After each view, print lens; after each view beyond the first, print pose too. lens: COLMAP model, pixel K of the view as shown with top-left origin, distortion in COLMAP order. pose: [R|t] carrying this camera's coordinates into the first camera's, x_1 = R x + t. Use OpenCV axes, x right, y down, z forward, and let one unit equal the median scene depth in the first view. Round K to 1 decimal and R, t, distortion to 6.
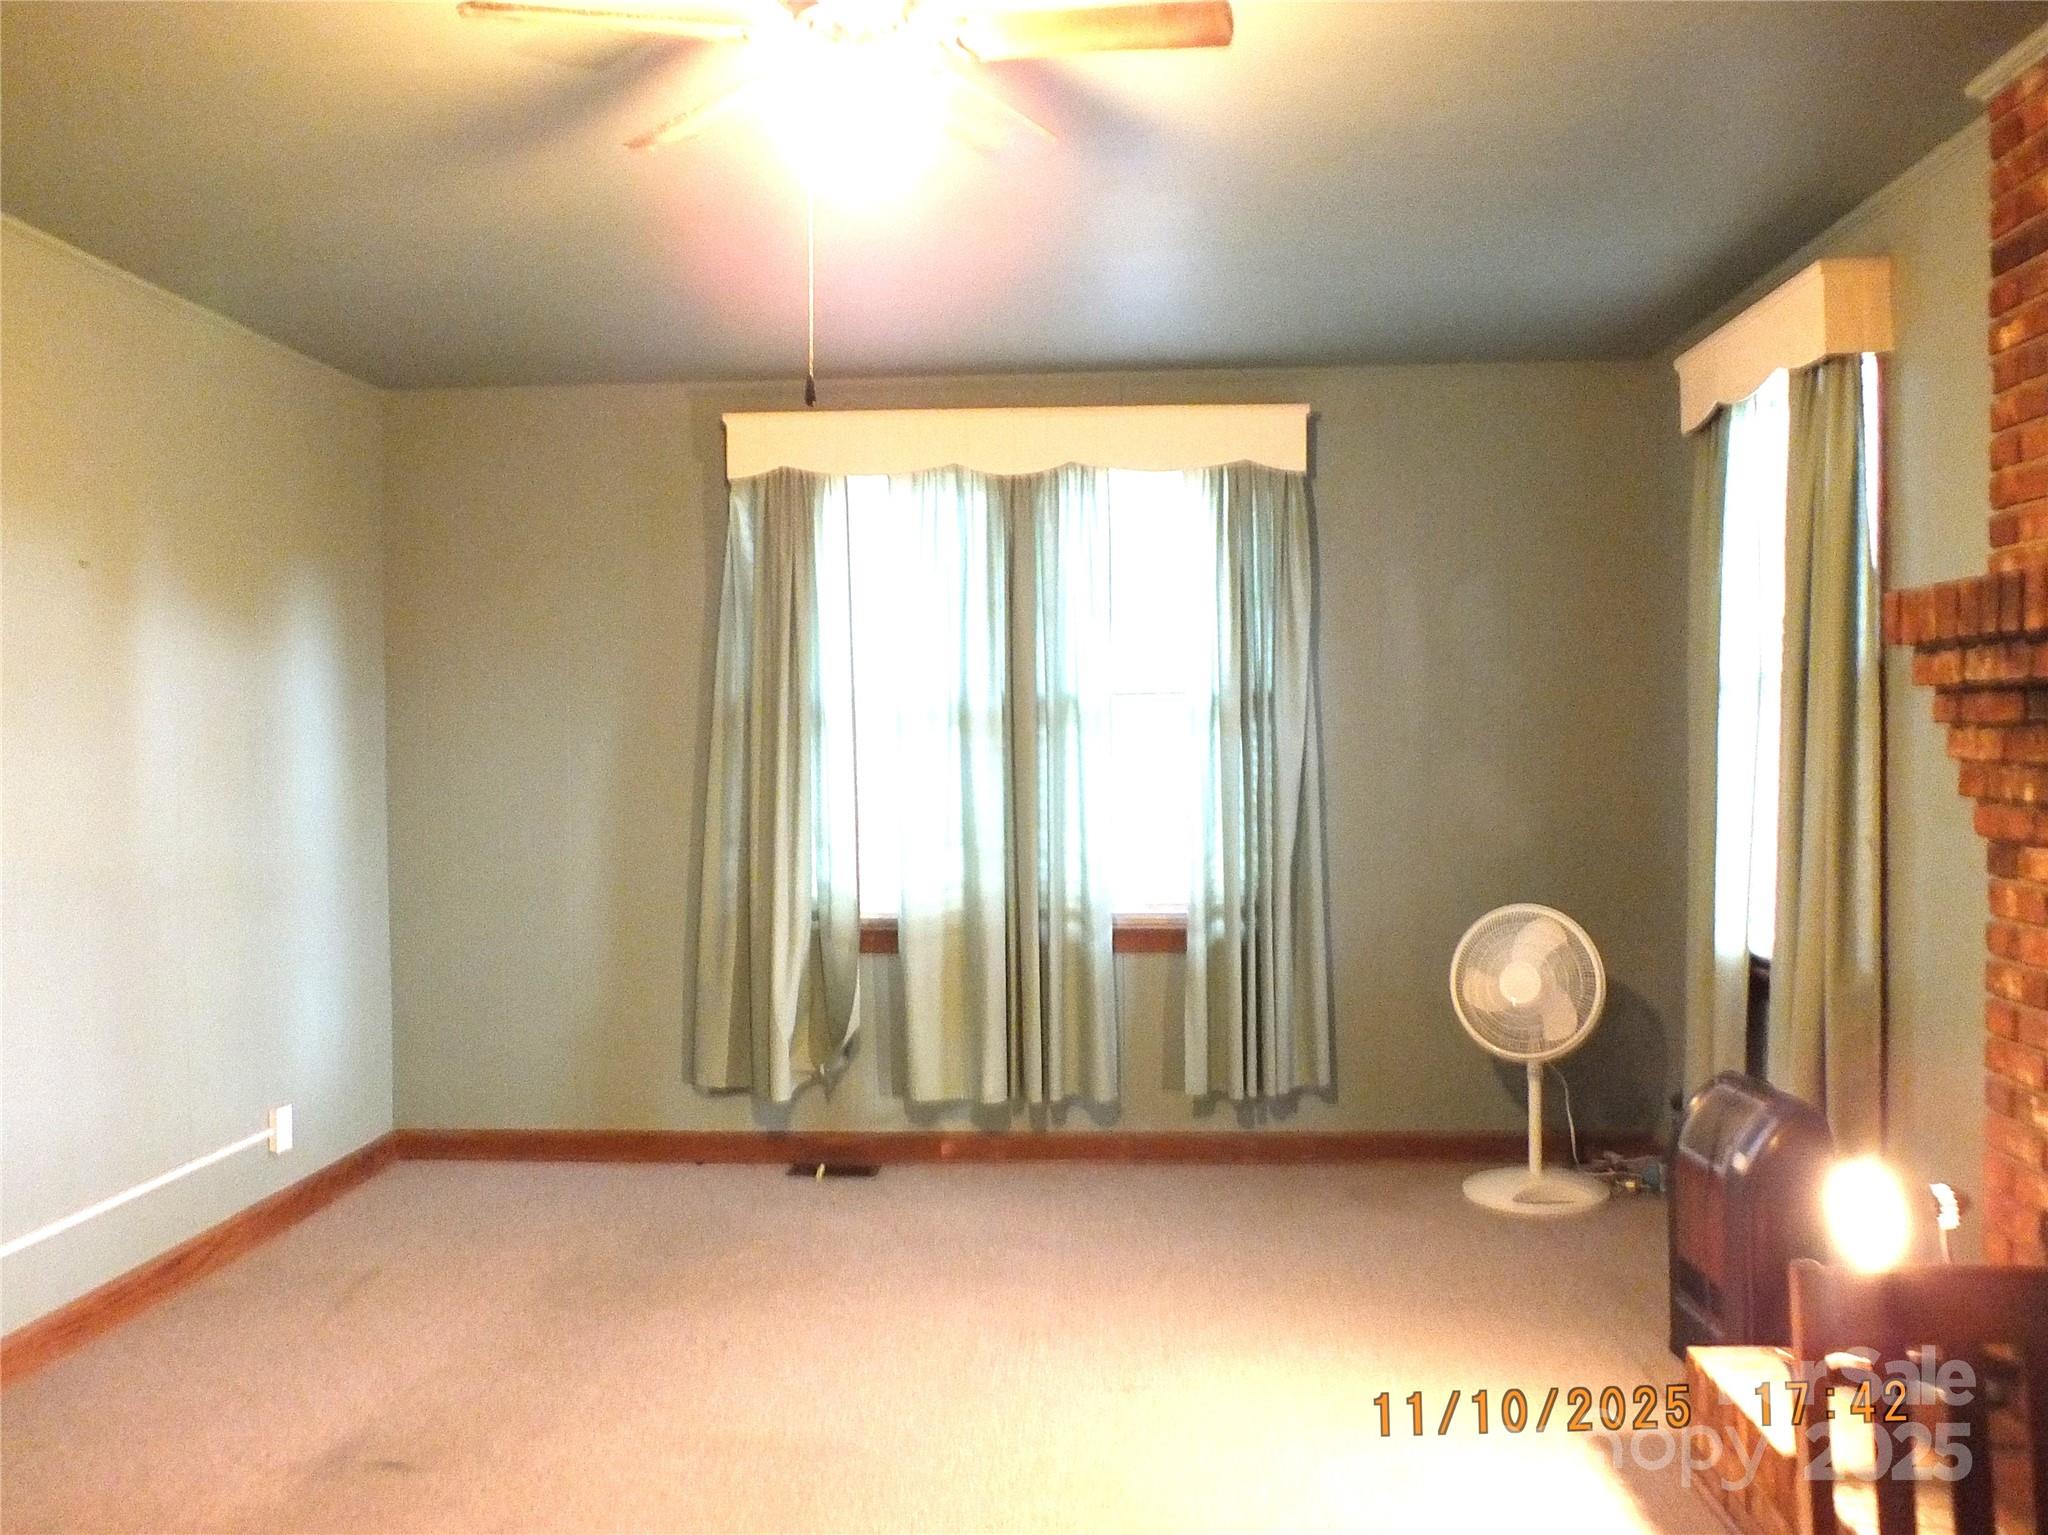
lens RADIAL K [[1691.6, 0, 1024.0], [0, 1691.6, 767.5], [0, 0, 1]] dist [-0.069172, 0.066688]
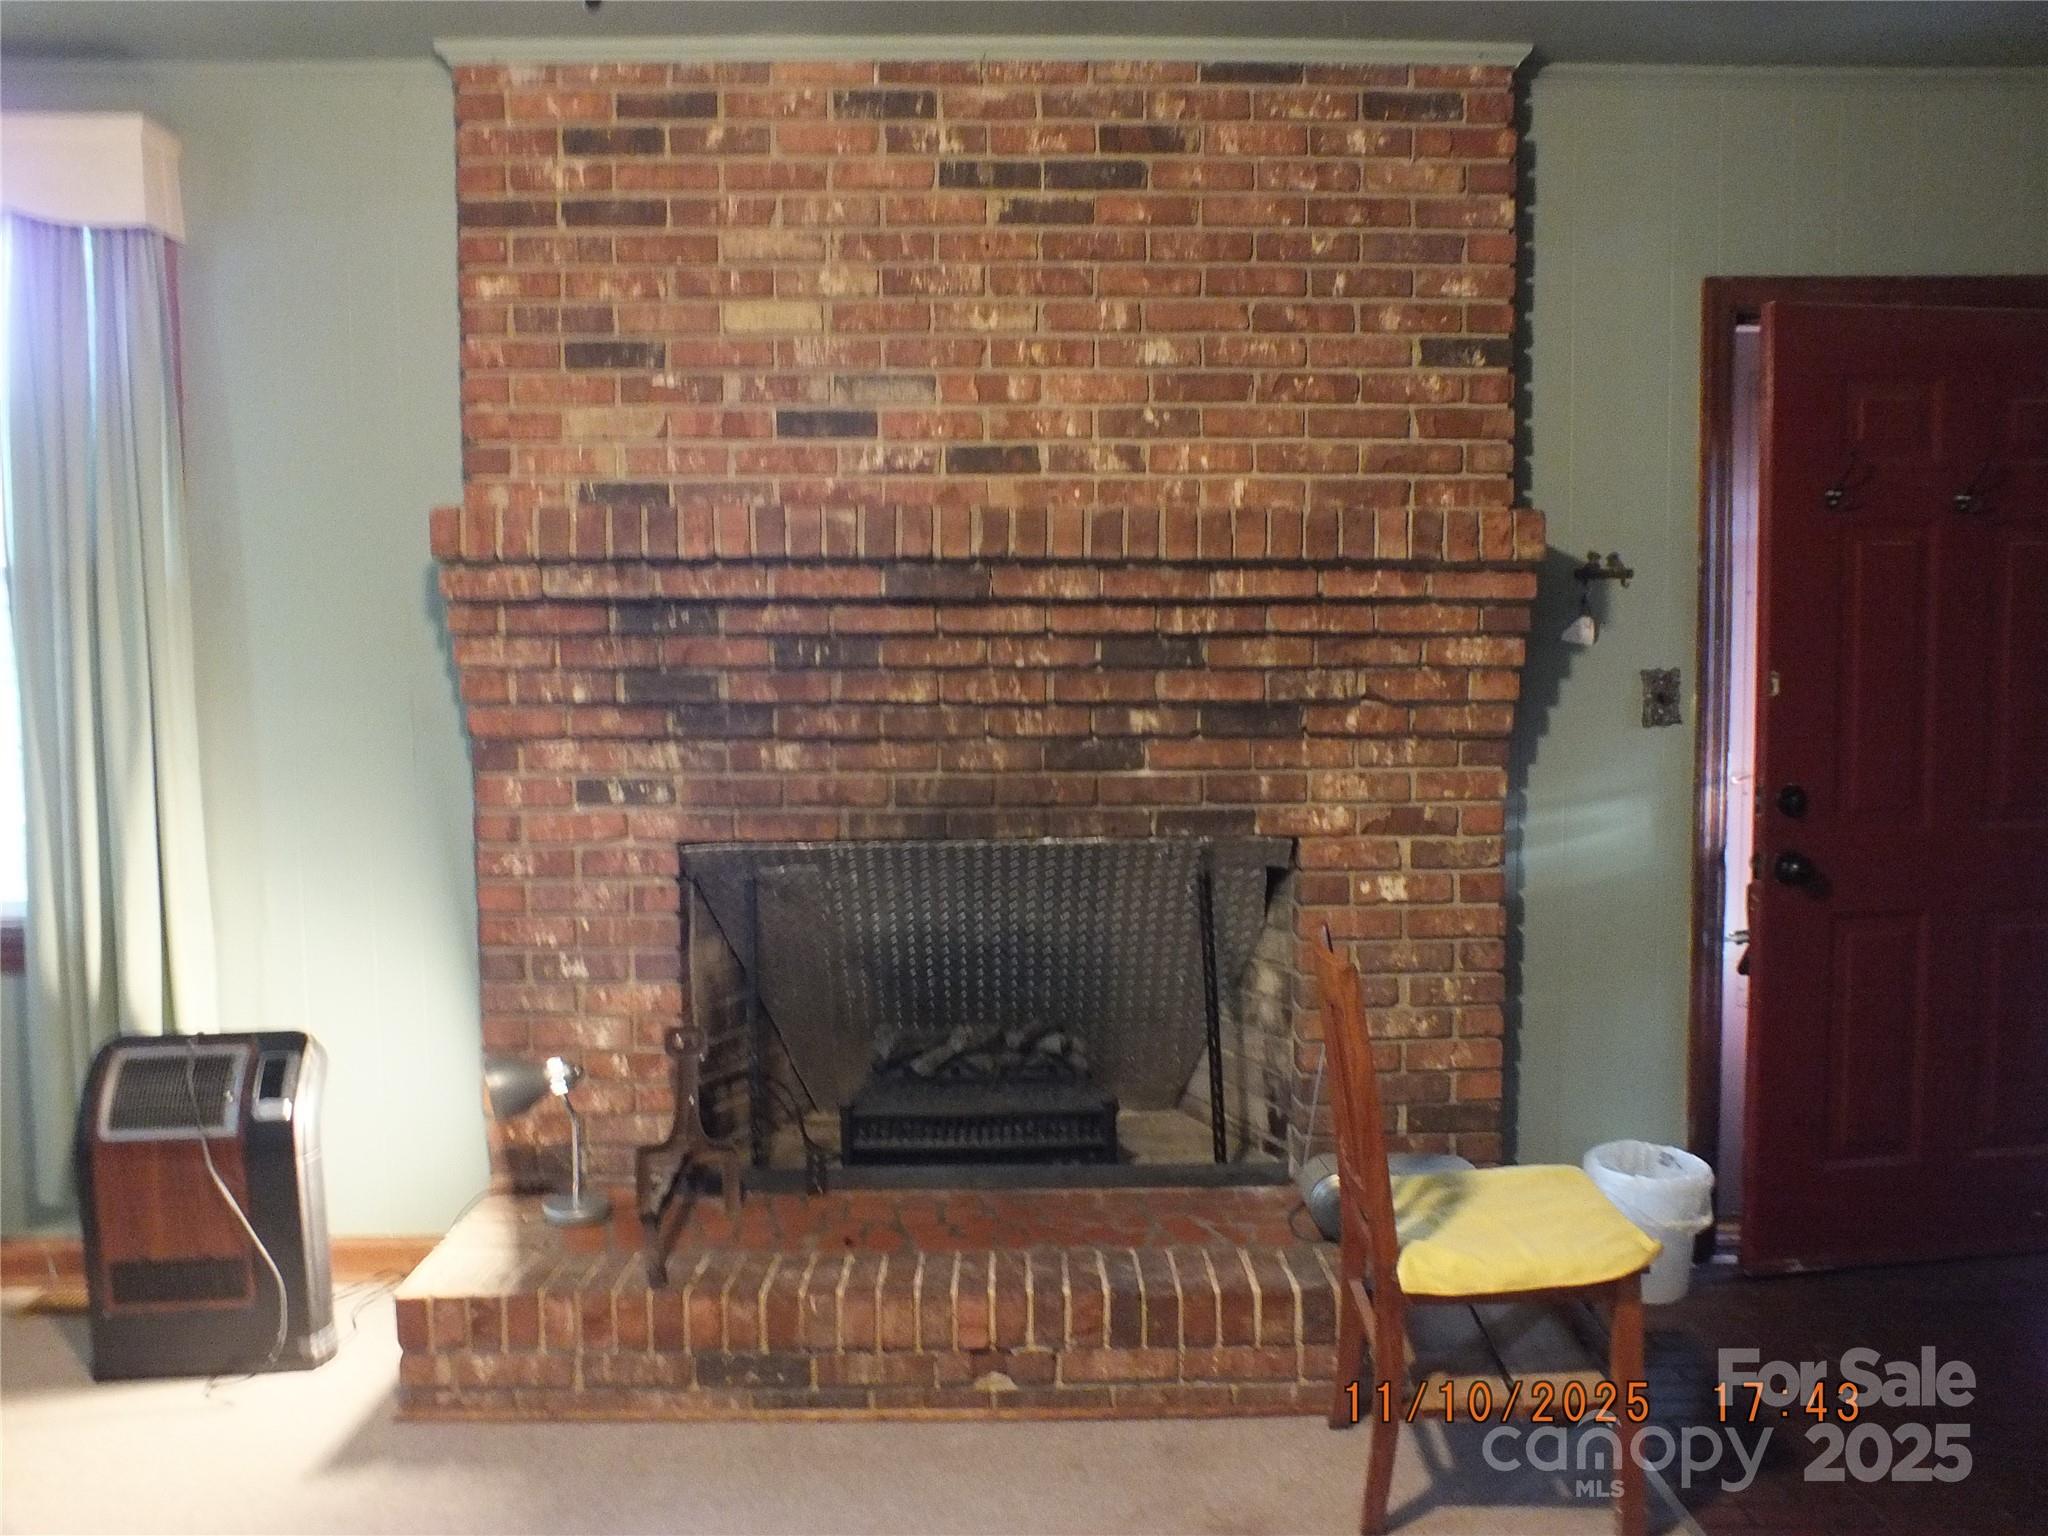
lens RADIAL K [[1633.1, 0, 1024.0], [0, 1633.1, 768.0], [0, 0, 1]] dist [-0.099867, 0.108141]
pose [[-0.067255, -0.063193, 0.995733, -0.297231], [0.019936, 0.997708, 0.064665, 0.000081], [-0.997537, 0.024200, -0.065841, 0.404536]]
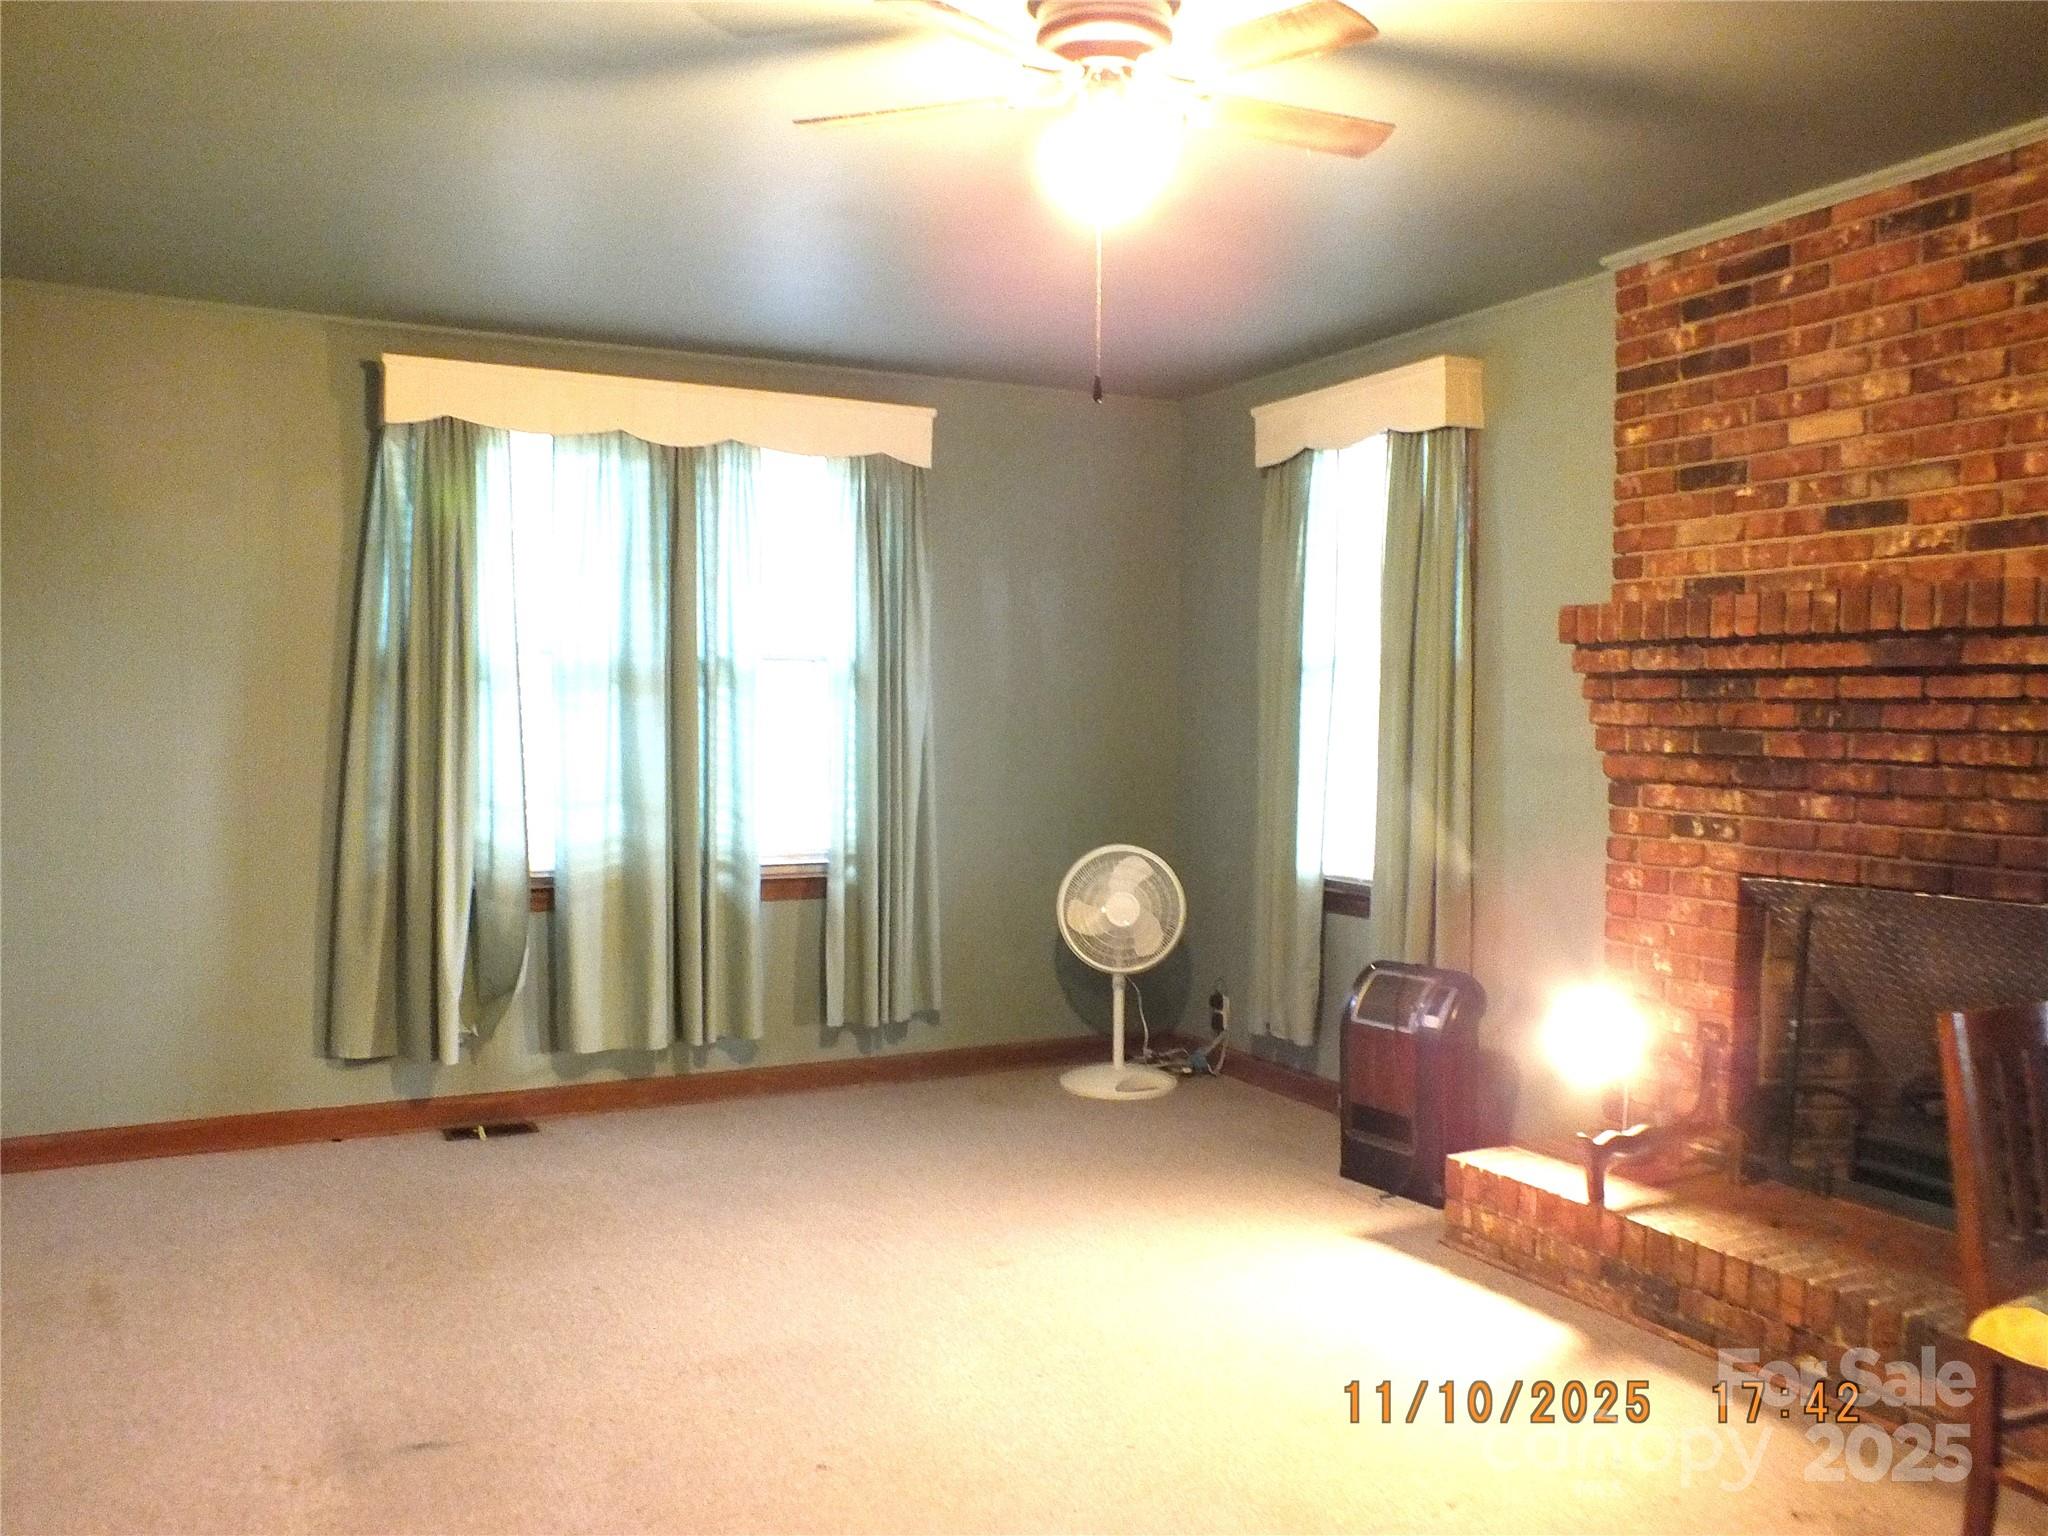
lens RADIAL K [[1633.1, 0, 1024.0], [0, 1633.1, 768.0], [0, 0, 1]] dist [-0.099867, 0.108141]
pose [[0.861730, -0.000960, 0.507367, -0.329708], [-0.007456, 0.999866, 0.014556, 0.009488], [-0.507313, -0.016326, 0.861607, 0.027071]]
